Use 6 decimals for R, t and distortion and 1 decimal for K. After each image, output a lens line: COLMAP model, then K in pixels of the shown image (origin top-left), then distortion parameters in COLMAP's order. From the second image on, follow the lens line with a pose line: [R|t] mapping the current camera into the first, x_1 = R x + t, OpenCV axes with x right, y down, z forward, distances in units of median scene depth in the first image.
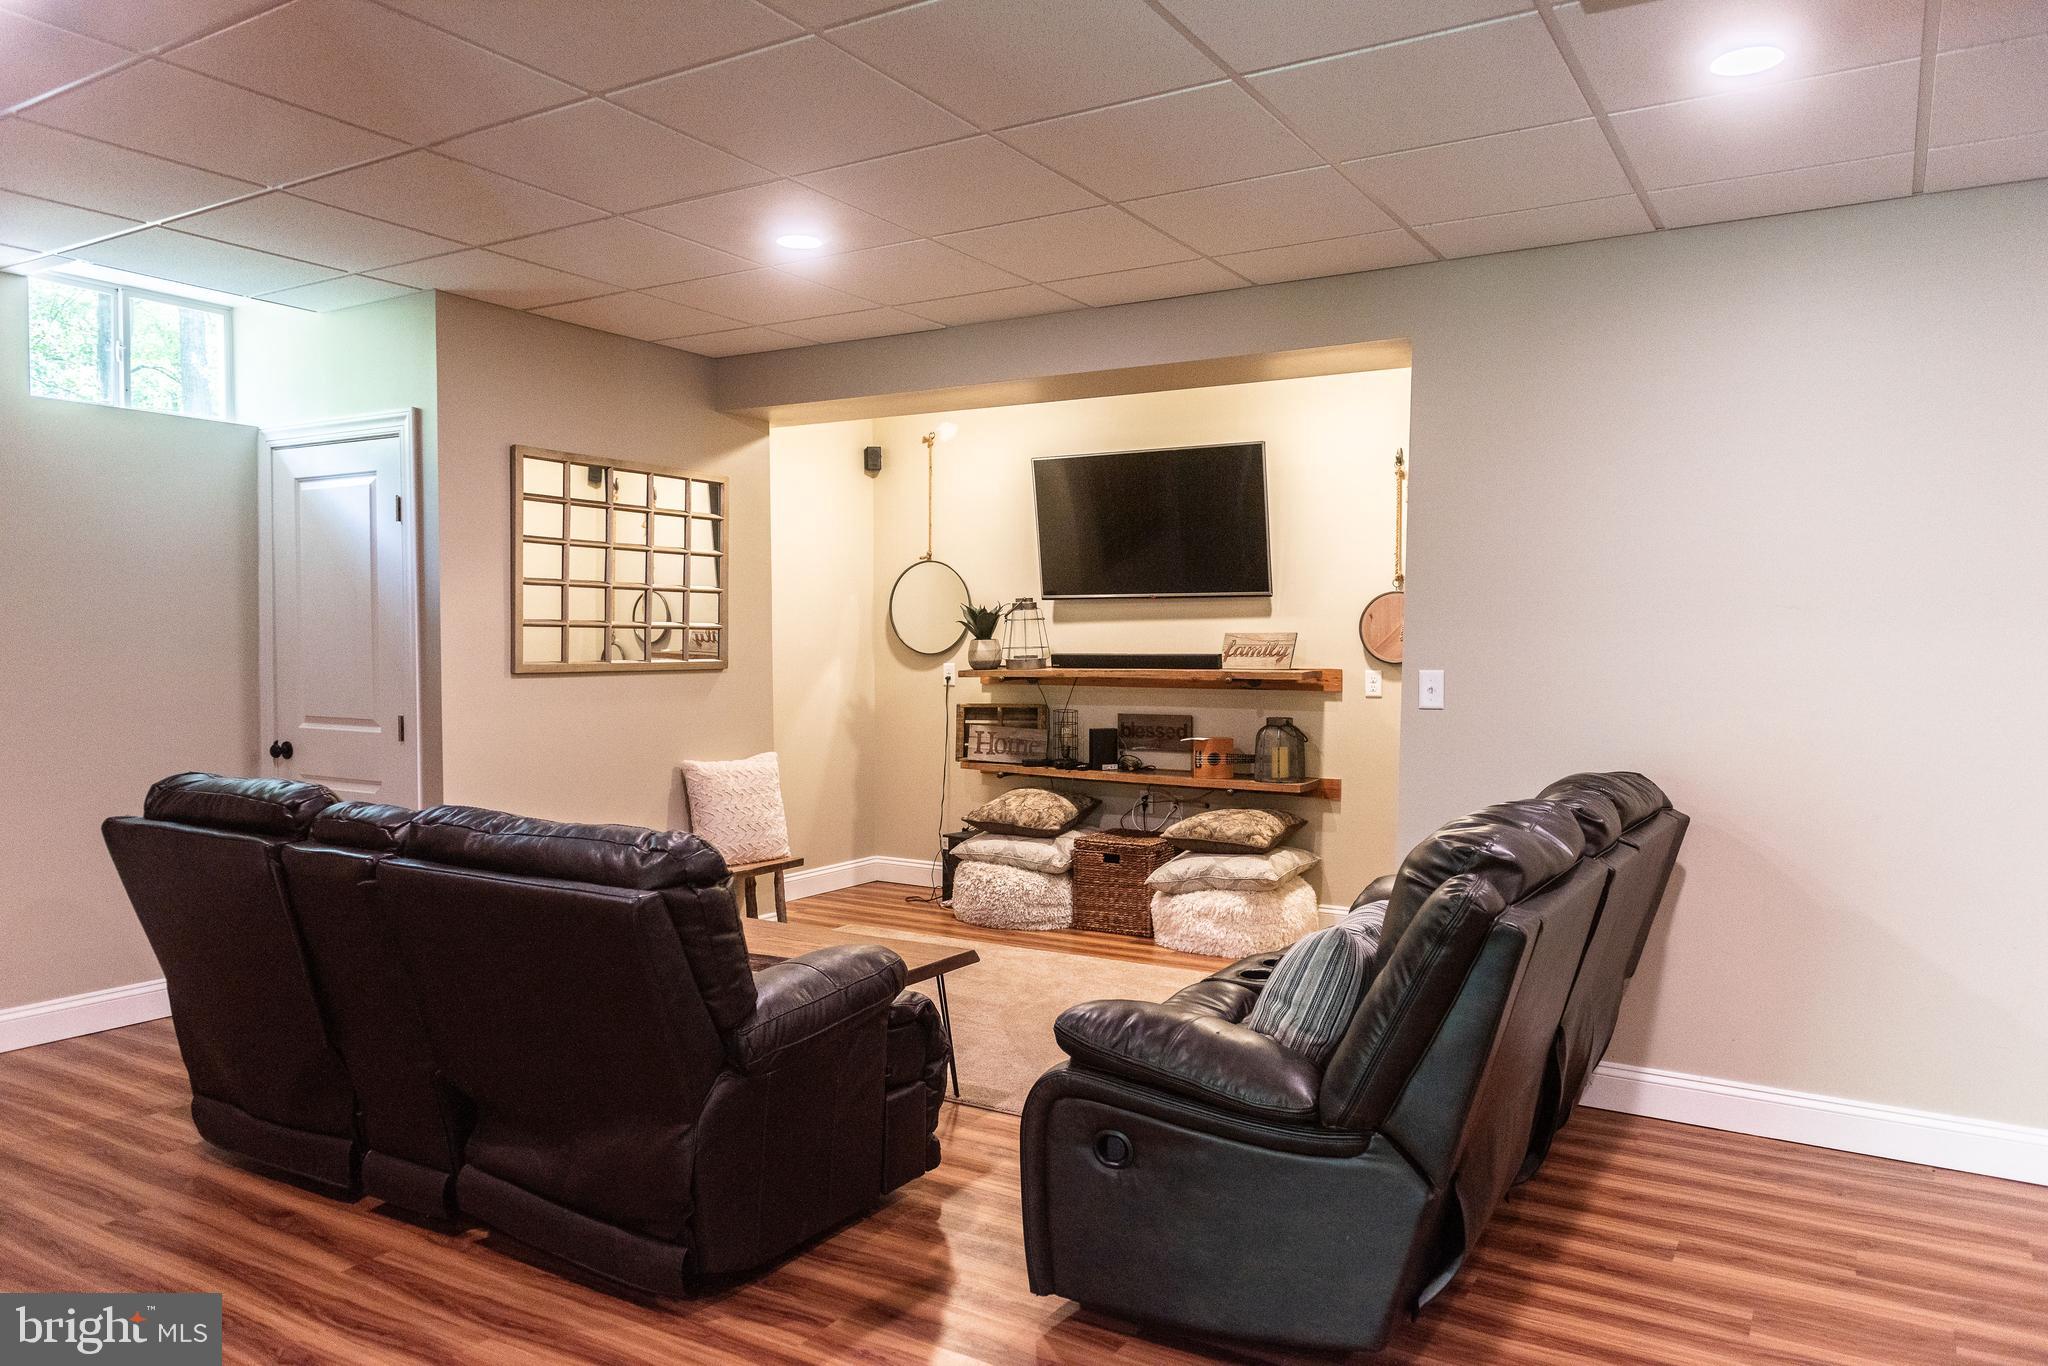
lens RADIAL K [[1391.9, 0, 1038.4], [0, 1391.9, 684.1], [0, 0, 1]] dist [0.005265, -0.006500]
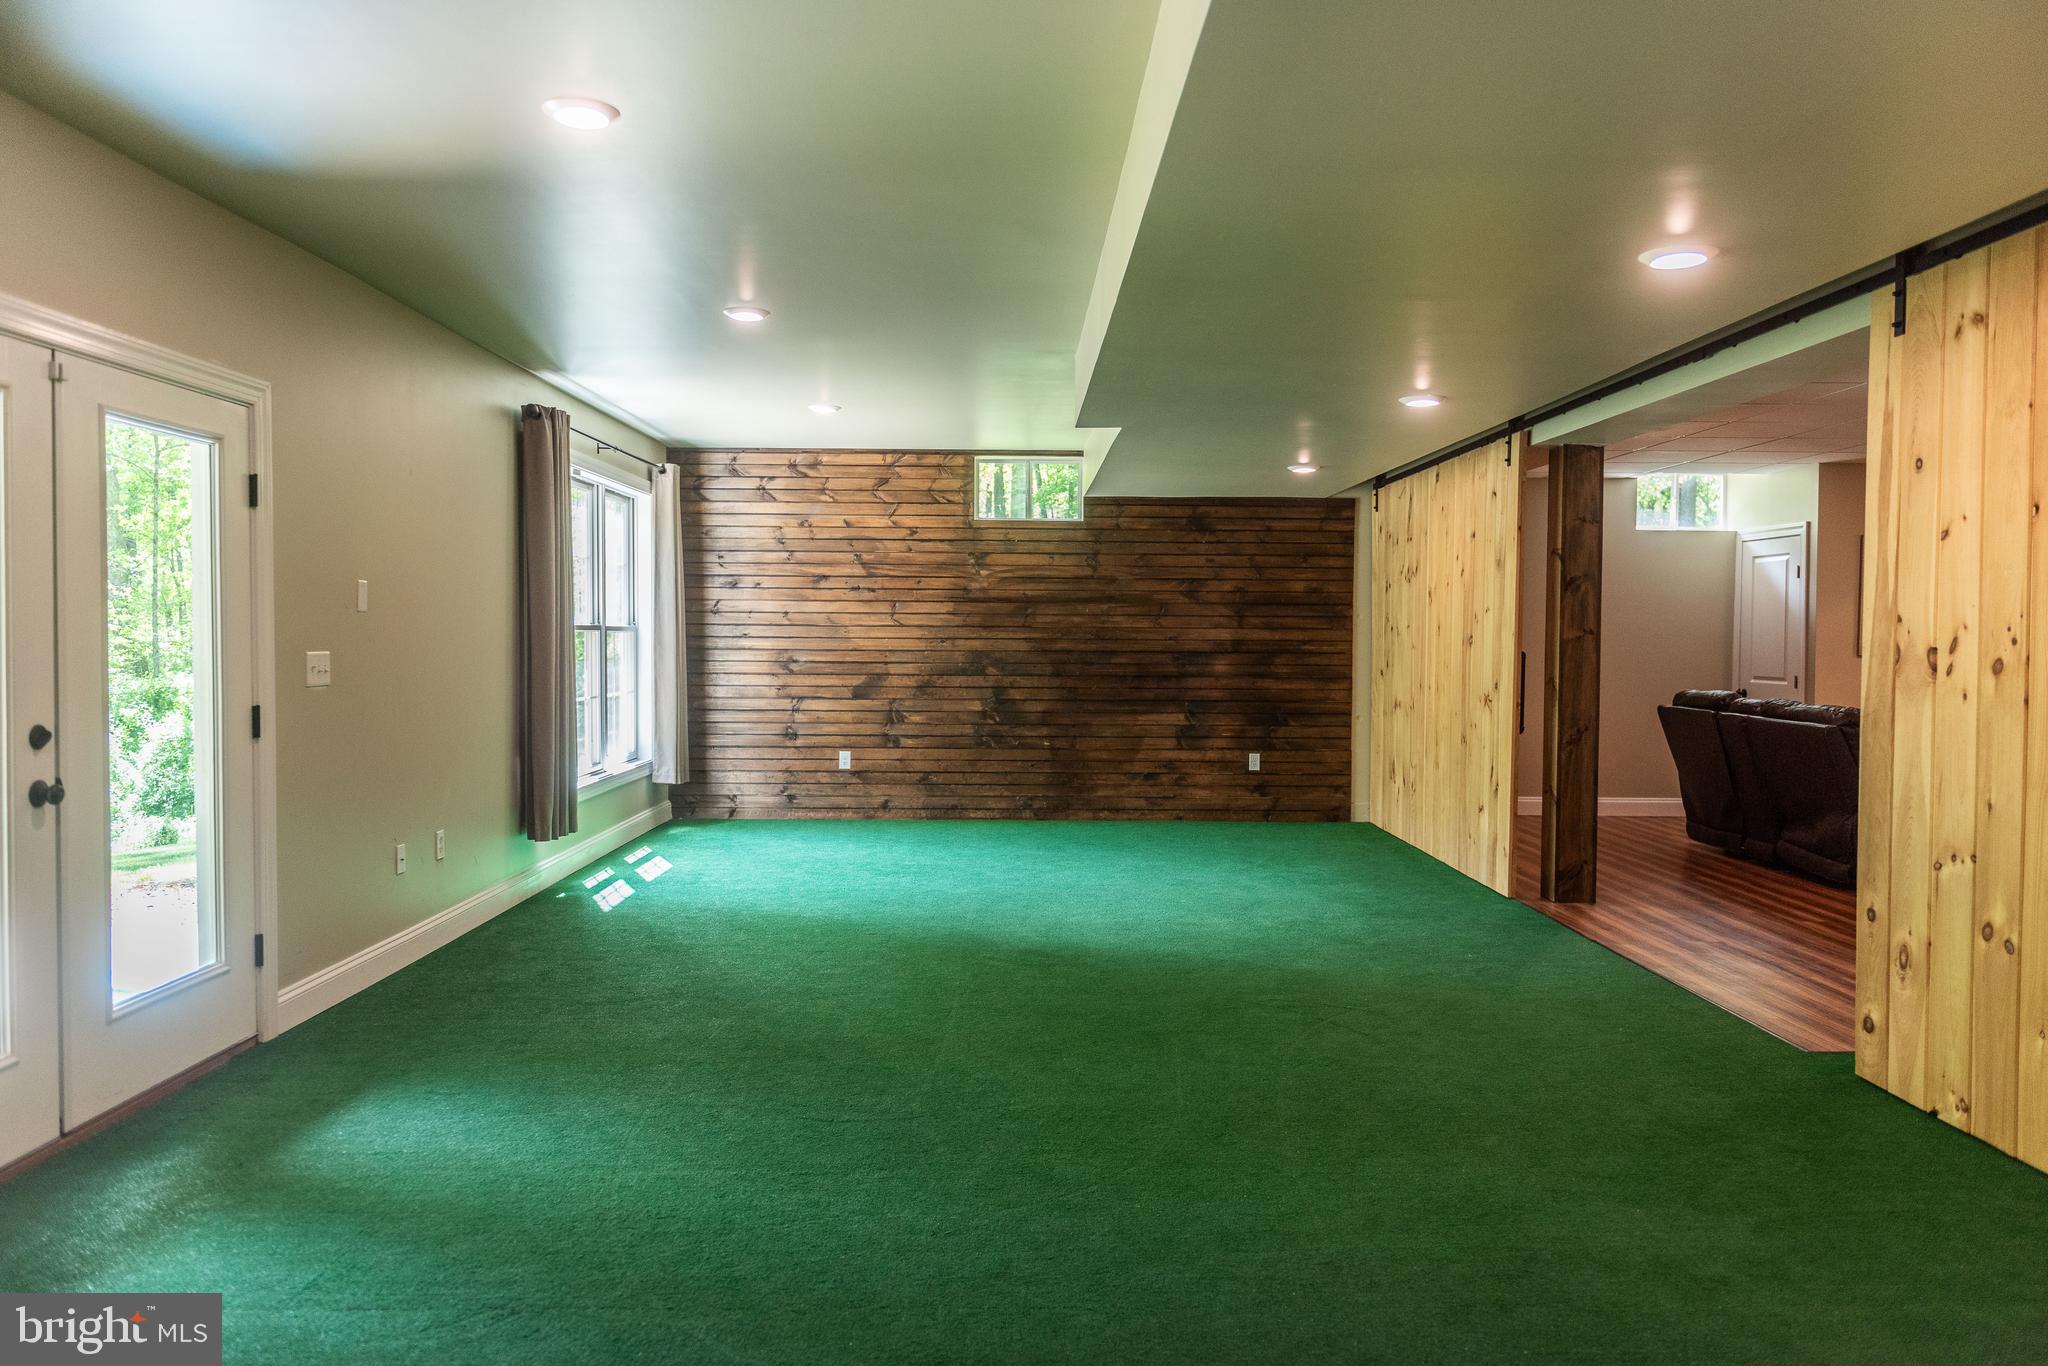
lens RADIAL K [[1391.9, 0, 1032.0], [0, 1391.9, 677.5], [0, 0, 1]] dist [0.005265, -0.006500]
pose [[0.520905, 0.025791, -0.853225, 0.501118], [-0.036939, 0.999288, 0.007654, 0.037785], [0.852815, 0.027530, 0.521486, -0.722134]]
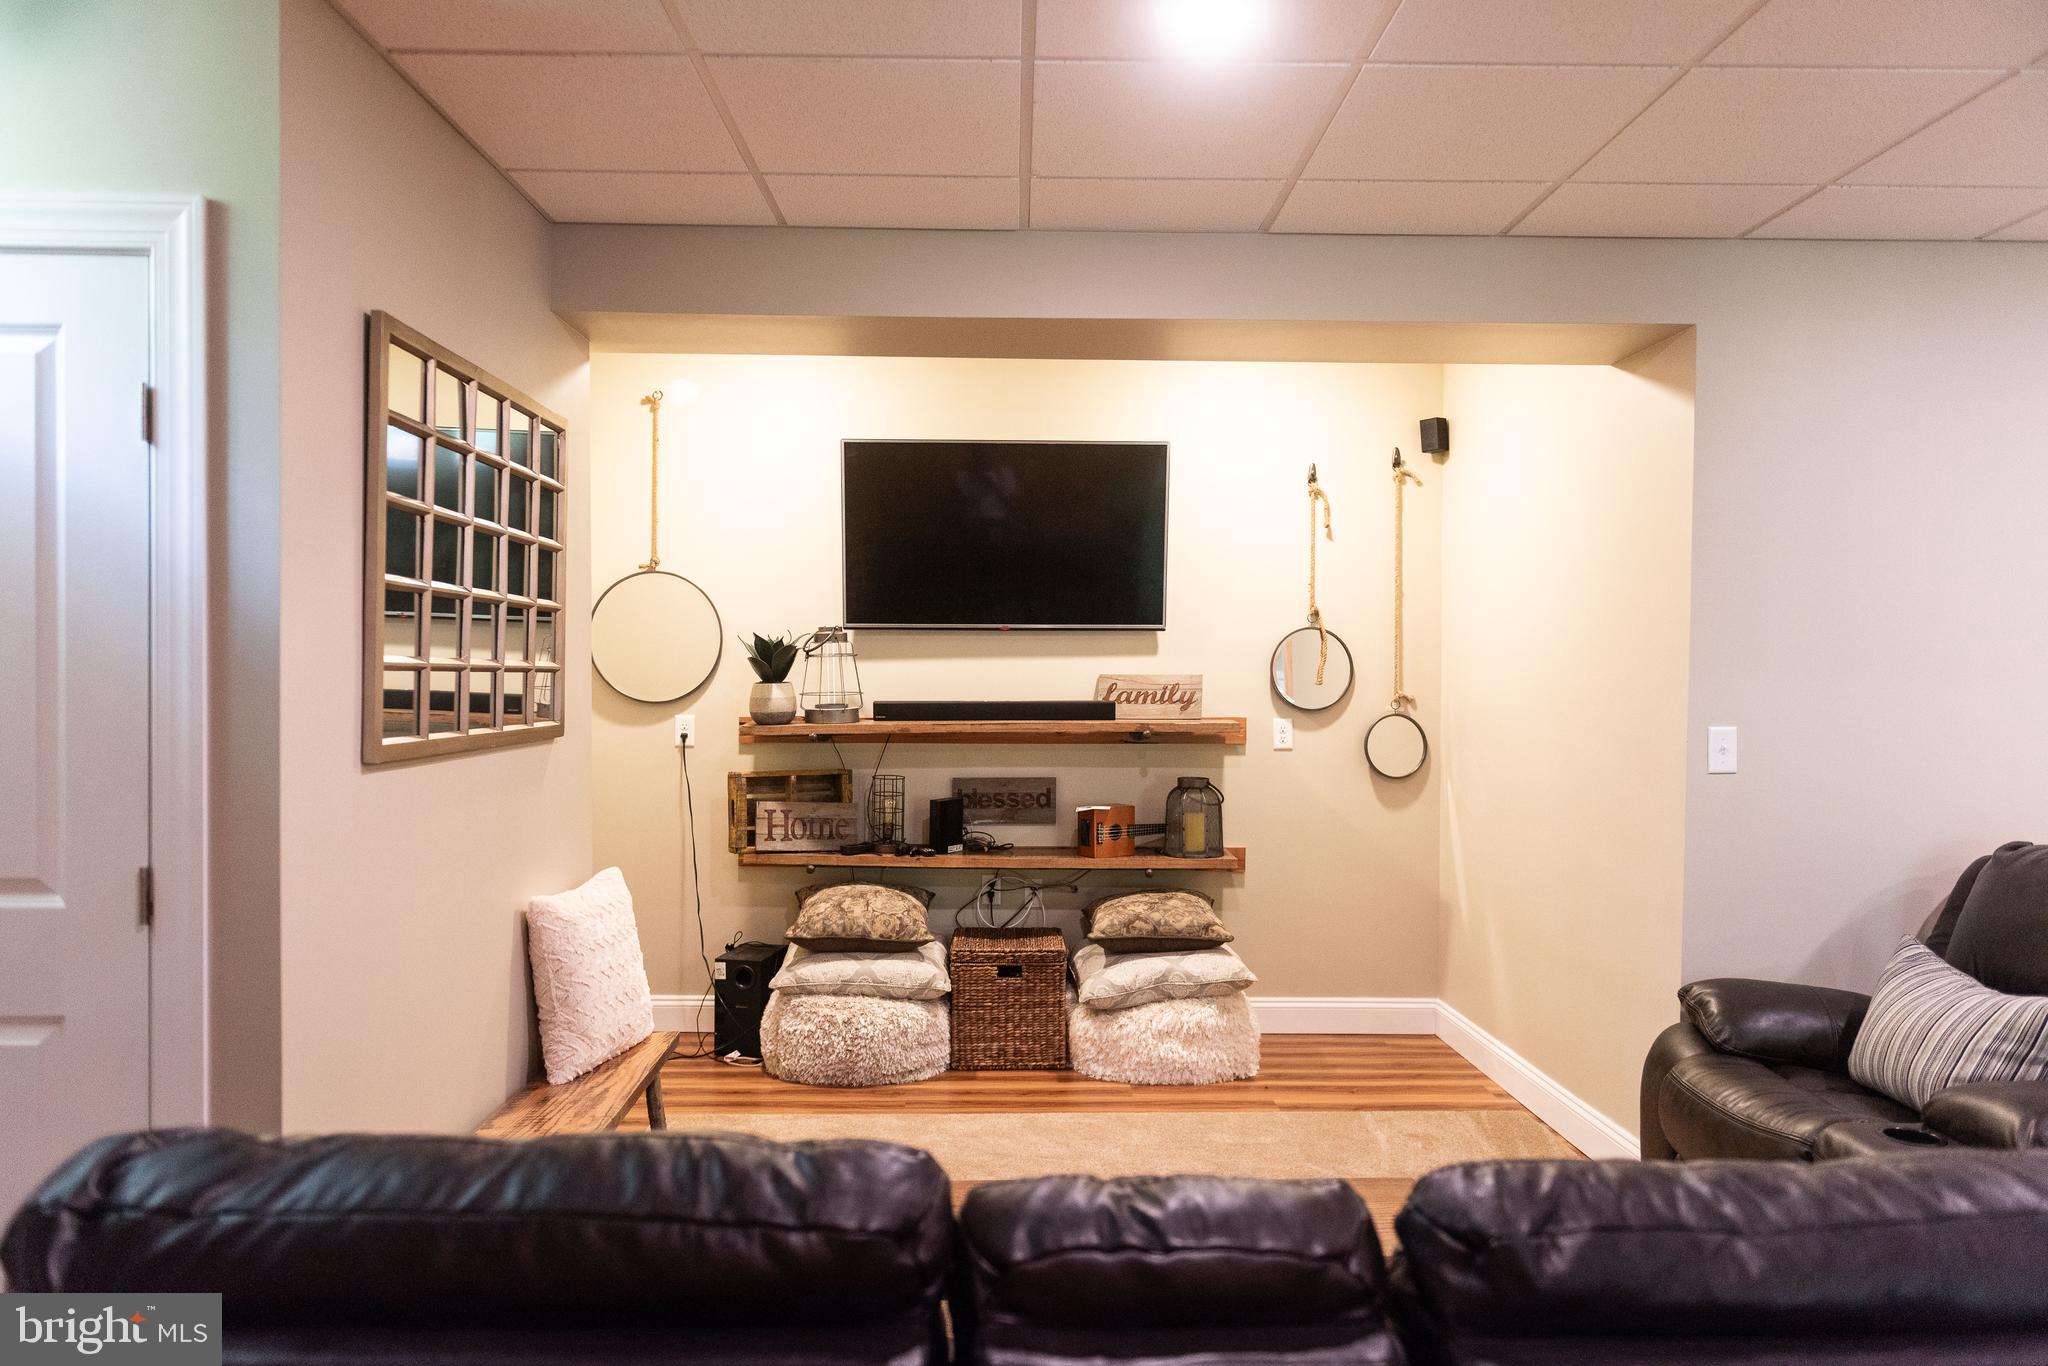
lens RADIAL K [[1391.9, 0, 1024.6], [0, 1391.9, 678.8], [0, 0, 1]] dist [0.005265, -0.006500]
pose [[0.846532, -0.002103, 0.532333, -0.340073], [0.015386, 0.999671, -0.020518, -0.018604], [-0.532115, 0.025559, 0.846286, 0.342679]]
